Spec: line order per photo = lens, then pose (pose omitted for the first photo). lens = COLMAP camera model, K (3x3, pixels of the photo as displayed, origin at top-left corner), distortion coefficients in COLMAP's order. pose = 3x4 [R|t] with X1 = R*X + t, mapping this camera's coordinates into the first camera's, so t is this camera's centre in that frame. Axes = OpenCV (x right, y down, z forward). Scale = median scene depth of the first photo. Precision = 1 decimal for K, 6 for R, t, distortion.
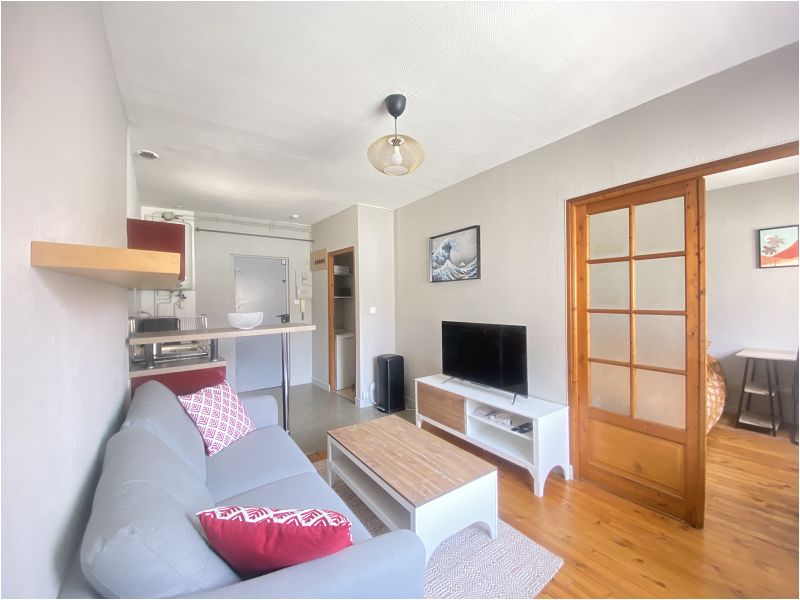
lens RADIAL K [[325.1, 0, 400.1], [0, 325.1, 298.3], [0, 0, 1]] dist [0.012077, -0.000043]
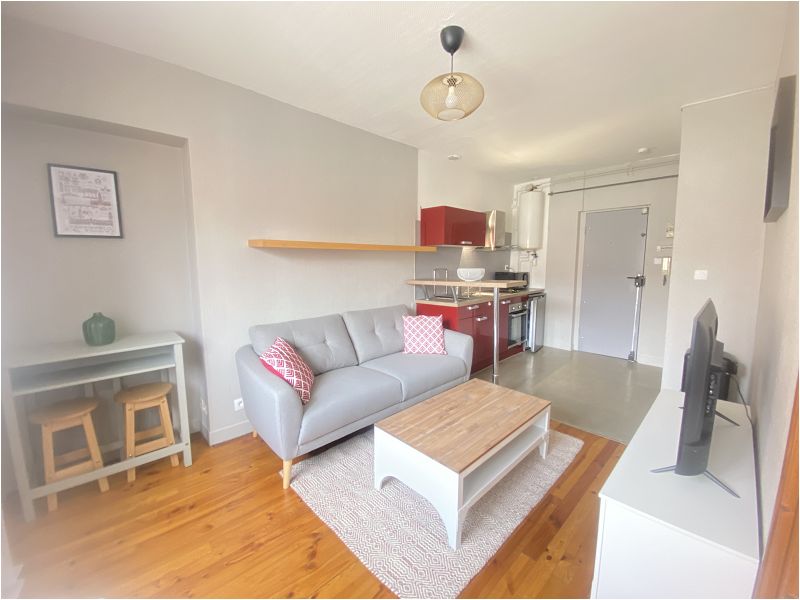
lens RADIAL K [[325.1, 0, 398.6], [0, 325.1, 300.7], [0, 0, 1]] dist [0.012077, -0.000043]
pose [[0.143503, 0.126751, -0.981499, 0.743872], [0.000231, 0.991760, 0.128109, 0.009392], [0.989650, -0.018611, 0.142291, 0.566106]]
